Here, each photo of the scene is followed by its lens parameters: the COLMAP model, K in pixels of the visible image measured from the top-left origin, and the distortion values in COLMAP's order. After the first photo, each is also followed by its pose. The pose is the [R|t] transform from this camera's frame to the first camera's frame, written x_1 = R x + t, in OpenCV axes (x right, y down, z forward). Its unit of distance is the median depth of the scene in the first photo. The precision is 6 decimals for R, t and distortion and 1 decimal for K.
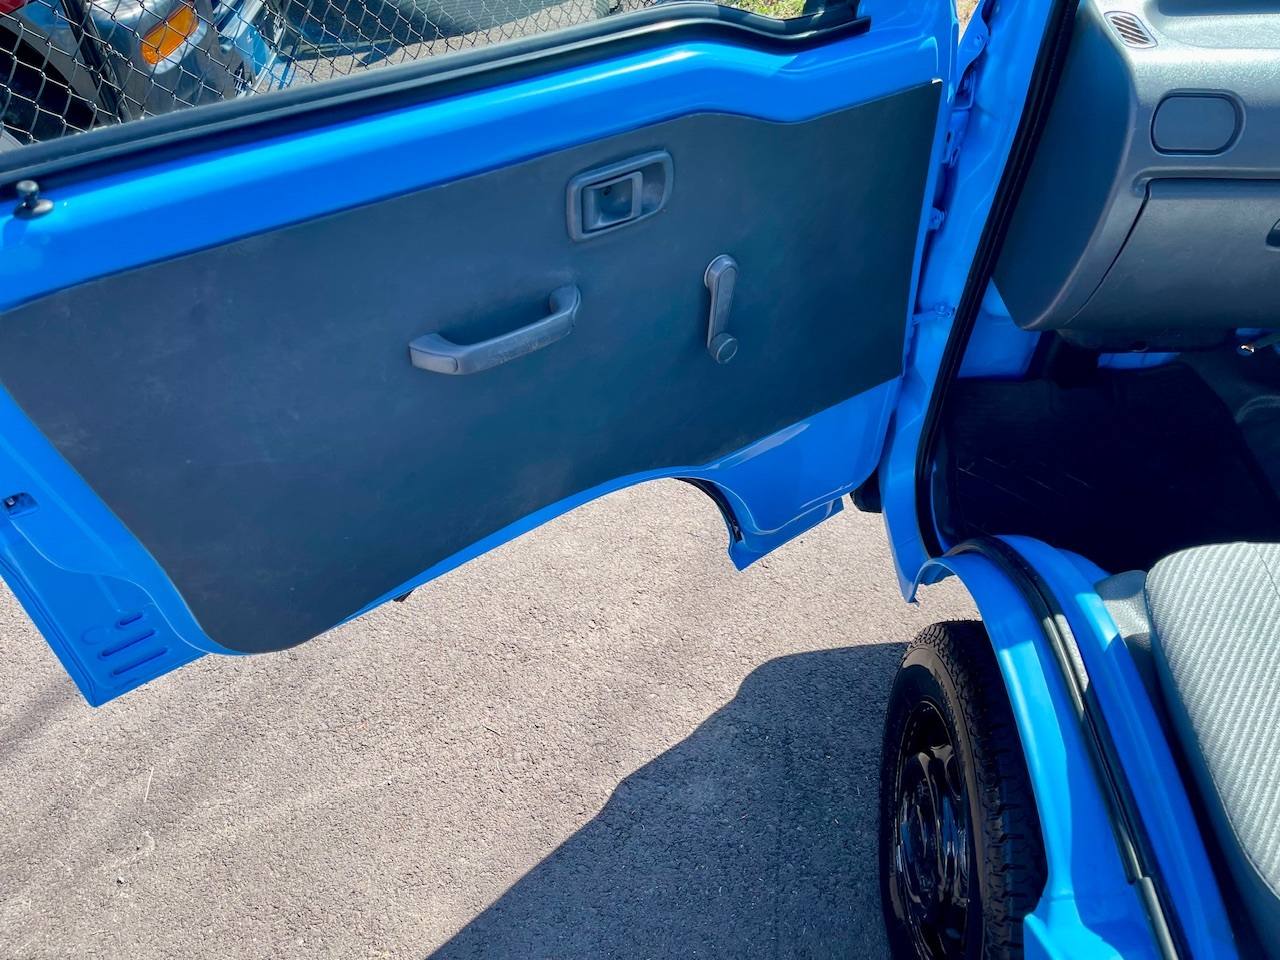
lens RADIAL K [[992.3, 0, 643.7], [0, 992.3, 487.3], [0, 0, 1]] dist [0.049358, -0.081051]
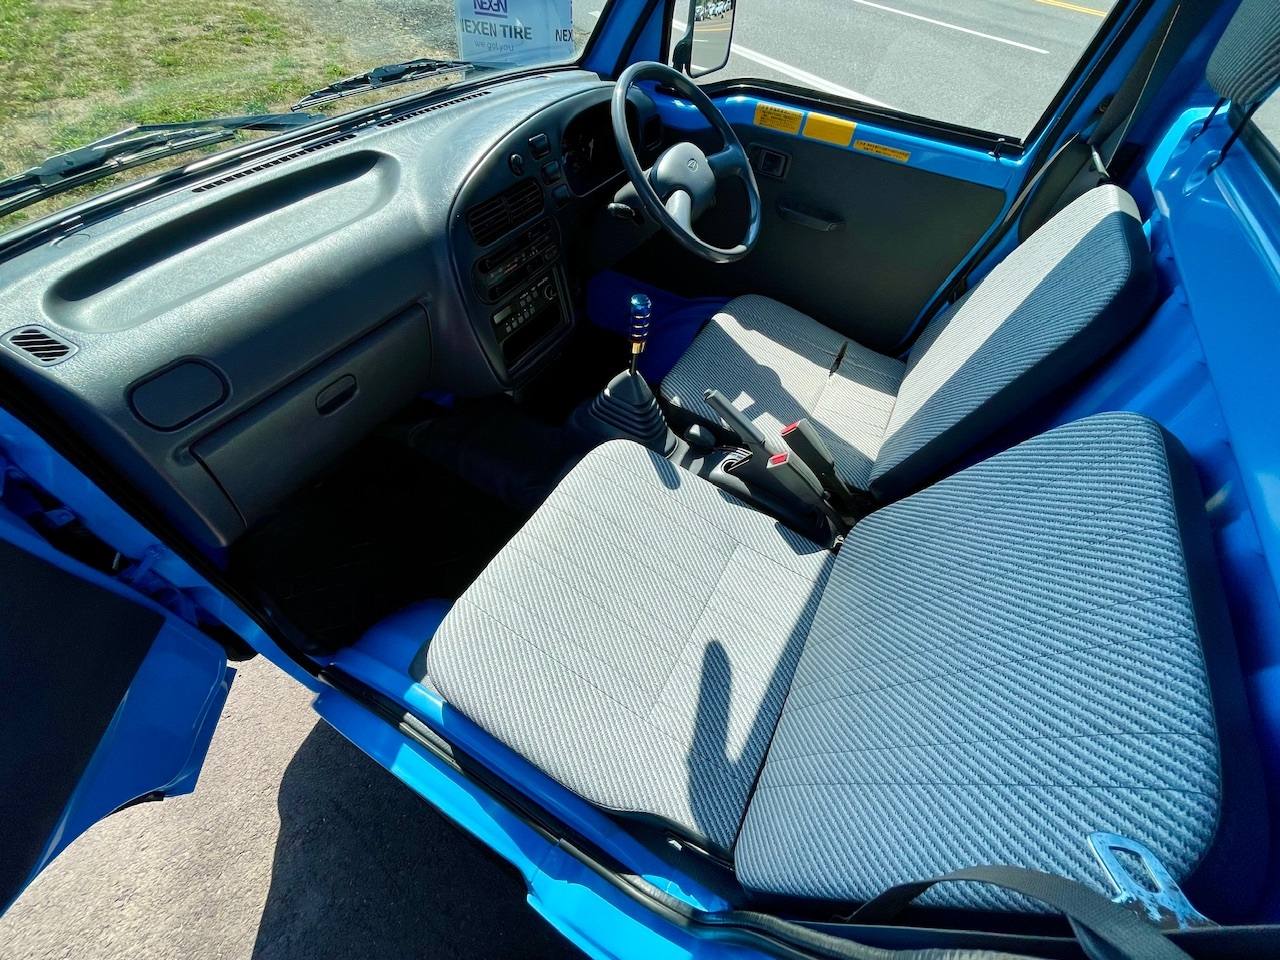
lens RADIAL K [[521.5, 0, 638.7], [0, 521.5, 479.8], [0, 0, 1]] dist [-0.001866, -0.000280]
pose [[0.492696, -0.643455, 0.585846, 0.225209], [0.550135, 0.751944, 0.363224, -0.123613], [-0.674242, 0.143336, 0.724467, 0.133632]]
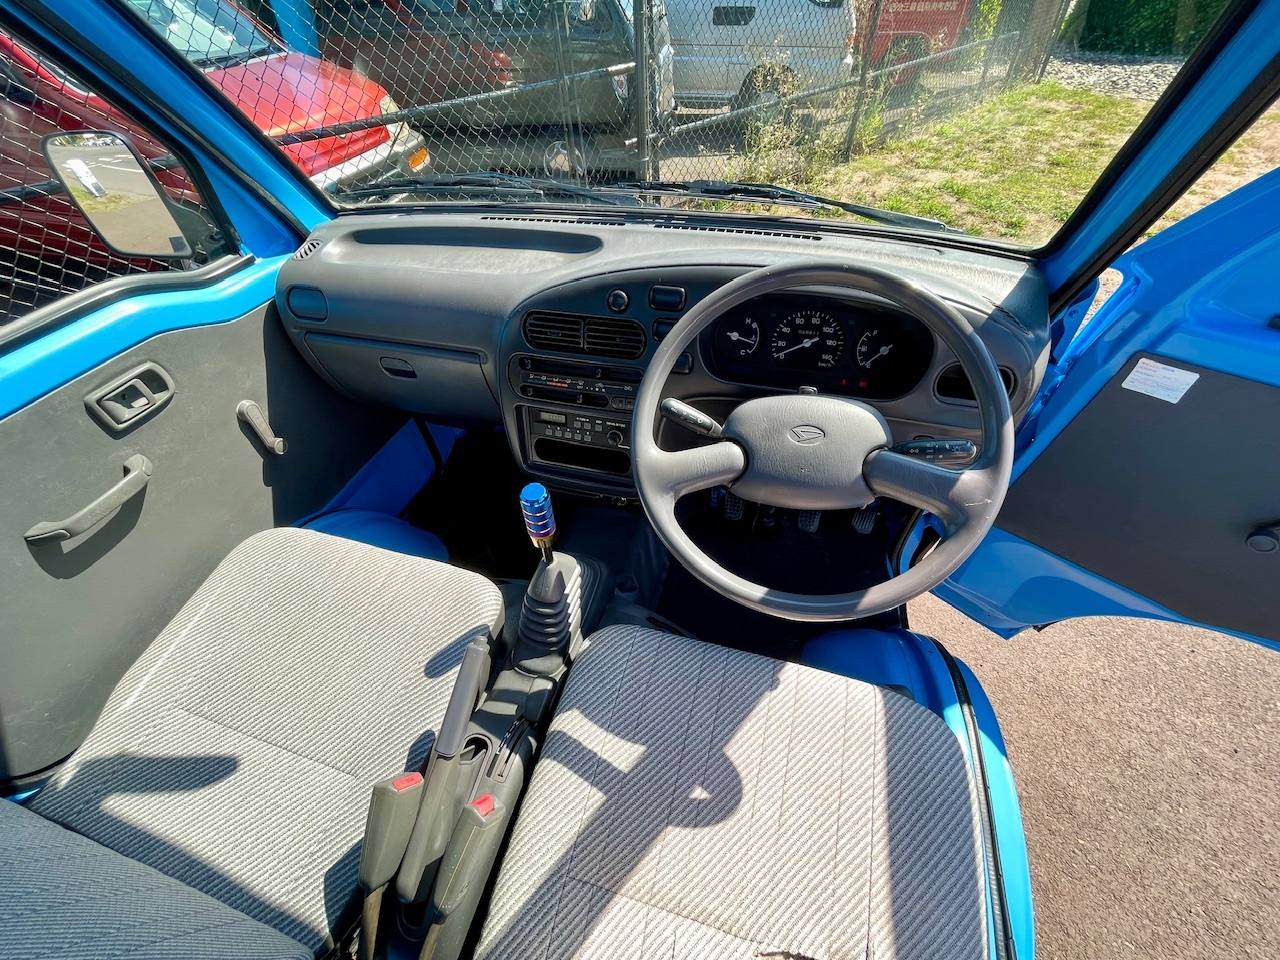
lens RADIAL K [[521.5, 0, 627.3], [0, 521.5, 474.8], [0, 0, 1]] dist [-0.001866, -0.000280]
pose [[0.951831, 0.185739, -0.243964, 0.797275], [-0.180533, 0.982596, 0.043734, -0.113885], [0.247841, 0.002416, 0.968798, 0.118035]]
